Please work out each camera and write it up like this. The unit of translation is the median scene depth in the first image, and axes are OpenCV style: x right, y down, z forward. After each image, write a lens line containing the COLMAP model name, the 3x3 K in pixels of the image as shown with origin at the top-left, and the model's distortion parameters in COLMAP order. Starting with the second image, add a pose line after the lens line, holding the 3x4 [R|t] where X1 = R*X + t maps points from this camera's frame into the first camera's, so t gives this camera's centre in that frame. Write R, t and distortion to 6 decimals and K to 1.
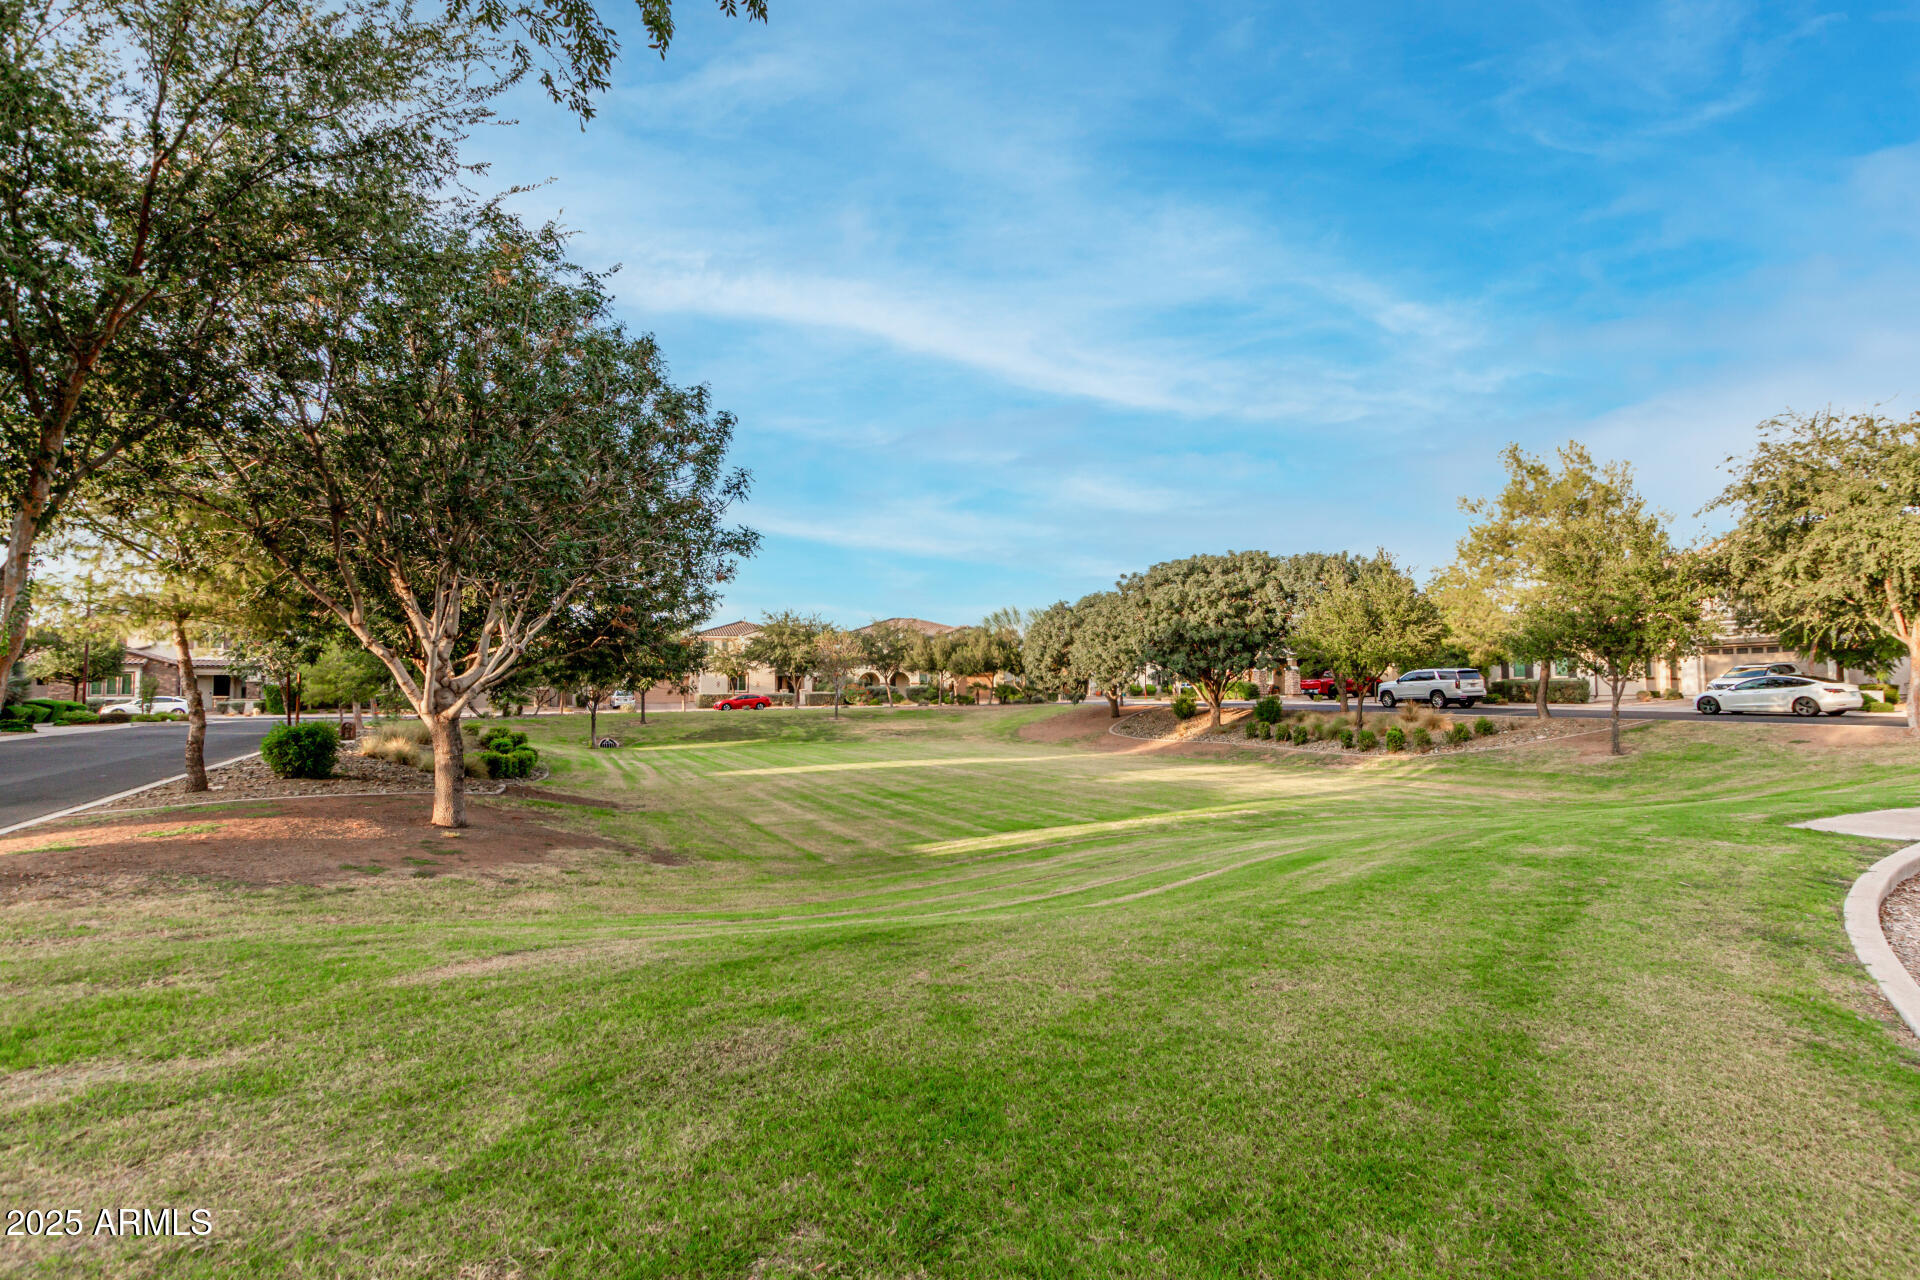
lens RADIAL K [[894.1, 0, 974.8], [0, 894.1, 643.6], [0, 0, 1]] dist [0.022780, -0.000817]
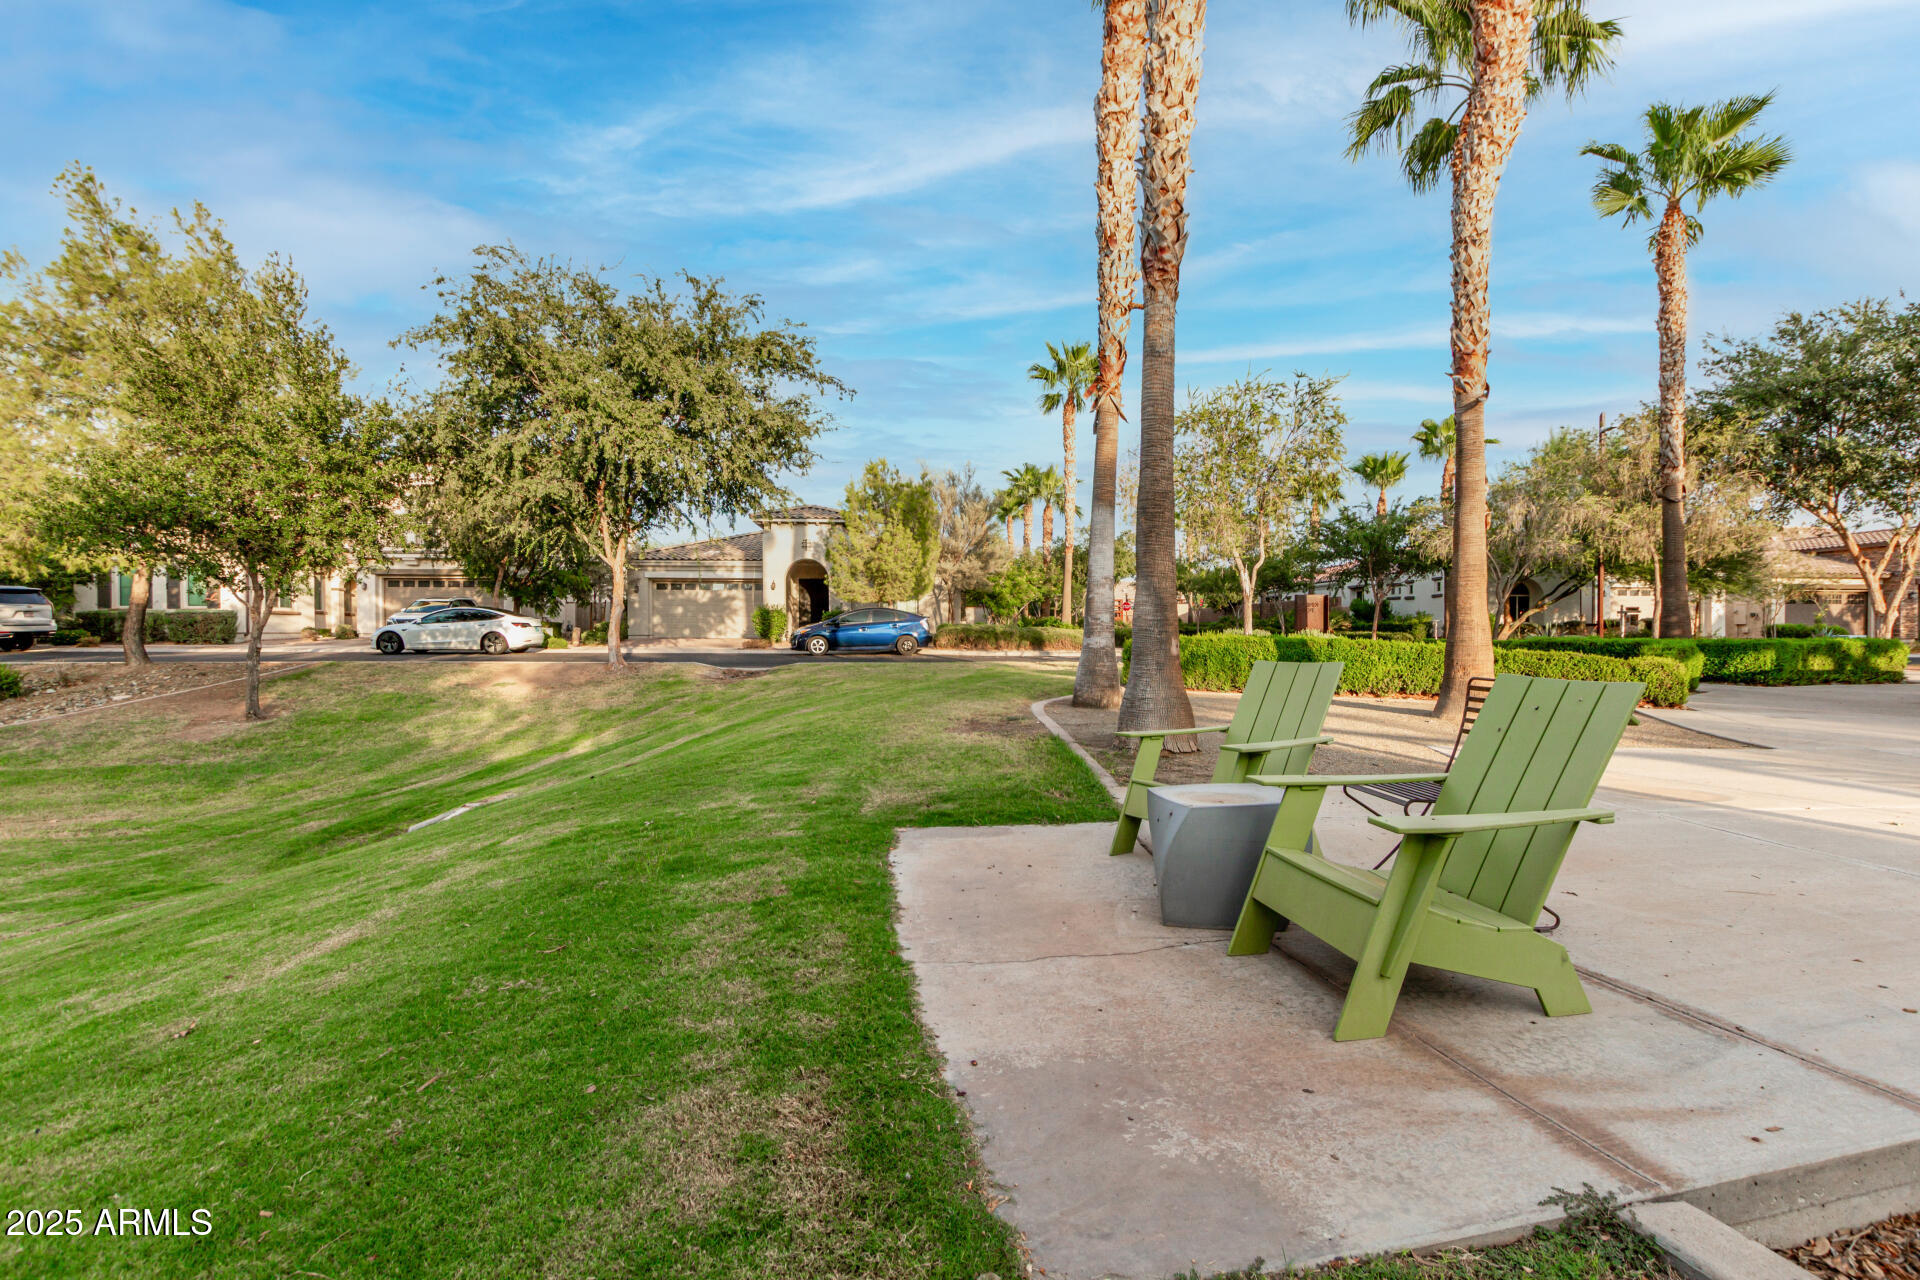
lens RADIAL K [[894.1, 0, 974.8], [0, 894.1, 643.6], [0, 0, 1]] dist [0.022780, -0.000817]
pose [[0.300650, 0.000683, 0.953734, 0.242086], [-0.058094, 0.998156, 0.017599, 0.028478], [-0.951964, -0.060697, 0.300135, 0.316924]]
